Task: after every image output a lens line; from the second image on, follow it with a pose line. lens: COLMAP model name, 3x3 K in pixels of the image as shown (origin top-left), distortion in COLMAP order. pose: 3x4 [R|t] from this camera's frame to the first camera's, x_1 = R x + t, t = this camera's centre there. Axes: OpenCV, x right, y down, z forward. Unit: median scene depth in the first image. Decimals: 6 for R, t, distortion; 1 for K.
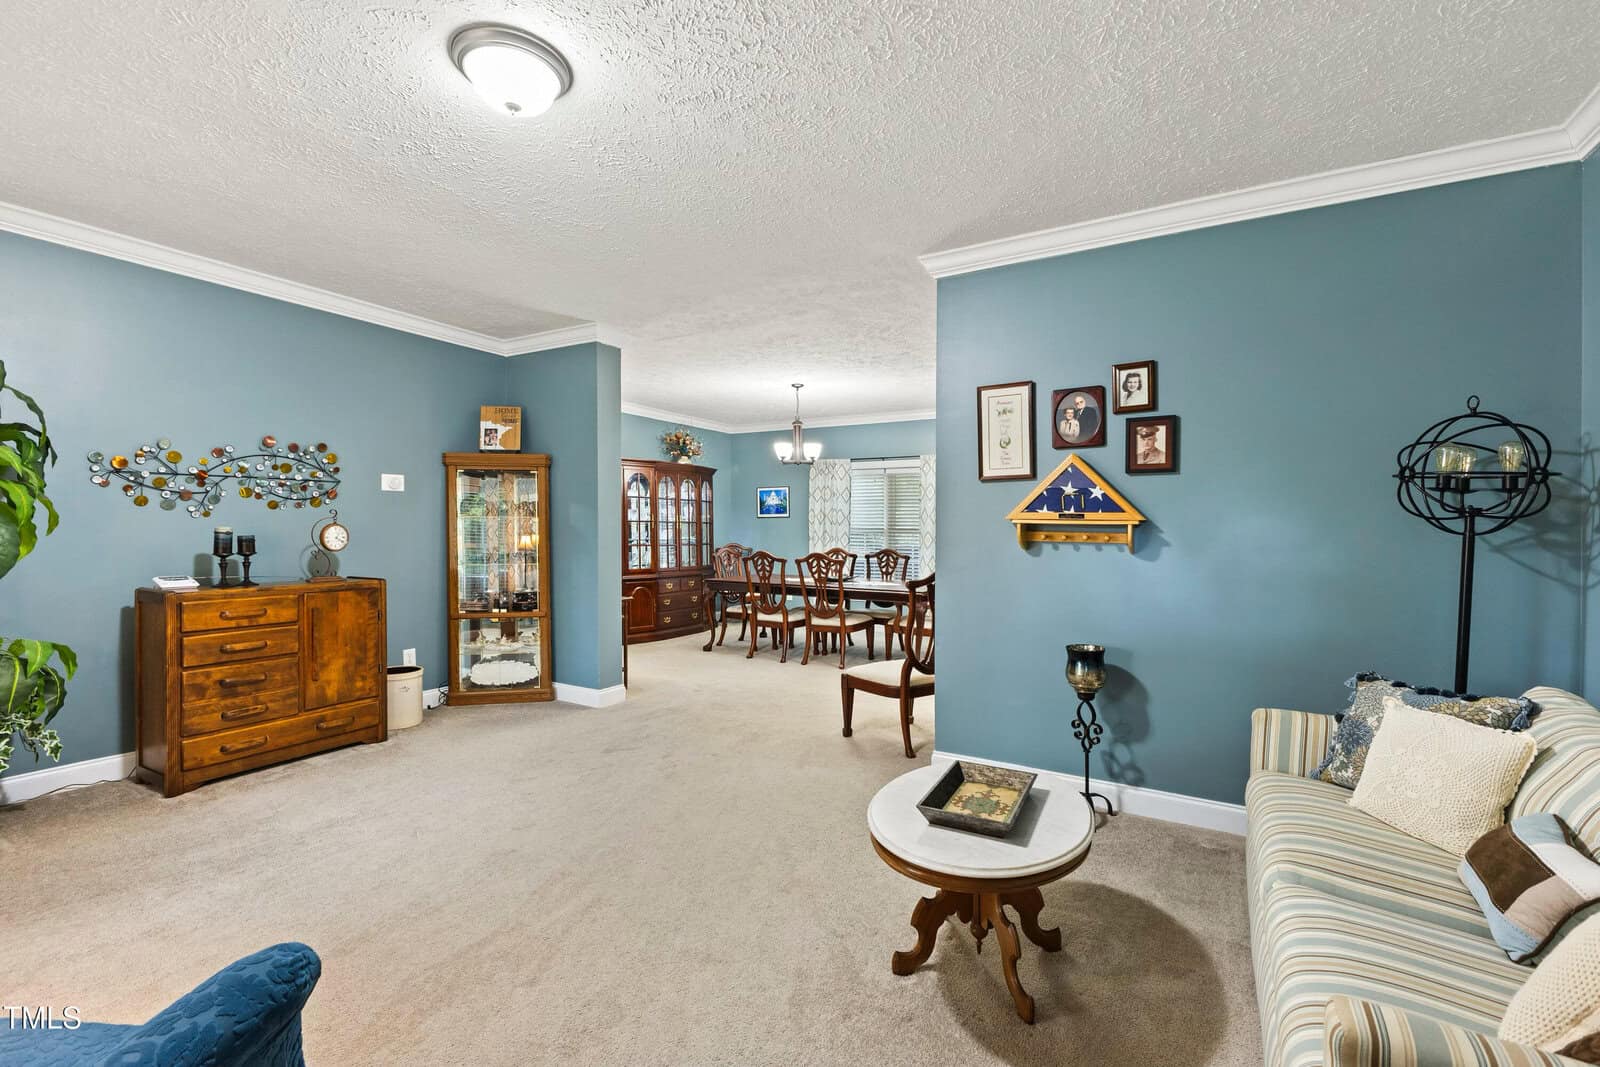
lens RADIAL K [[683.2, 0, 805.5], [0, 683.2, 526.0], [0, 0, 1]] dist [0.003009, 0.000244]
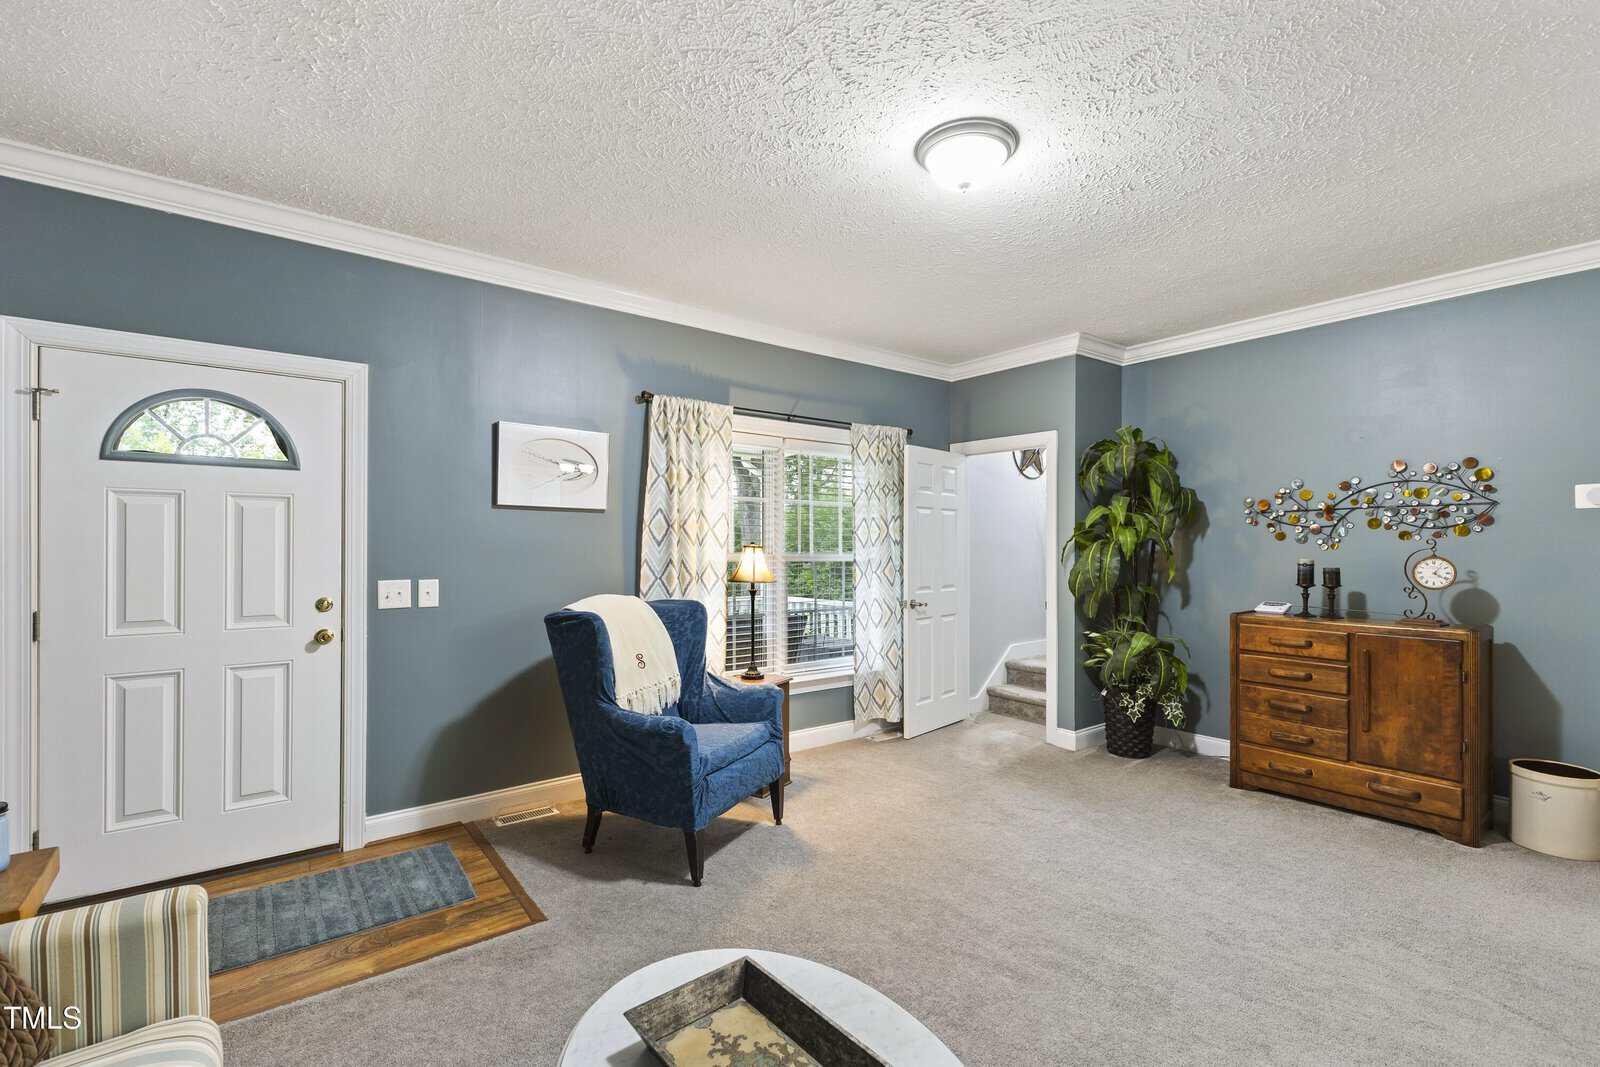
lens RADIAL K [[683.2, 0, 795.7], [0, 683.2, 542.8], [0, 0, 1]] dist [0.003009, 0.000244]
pose [[-0.375431, -0.015893, -0.926714, 0.278211], [-0.005563, 0.999874, -0.014894, -0.002448], [0.926834, -0.000437, -0.375472, 0.453867]]
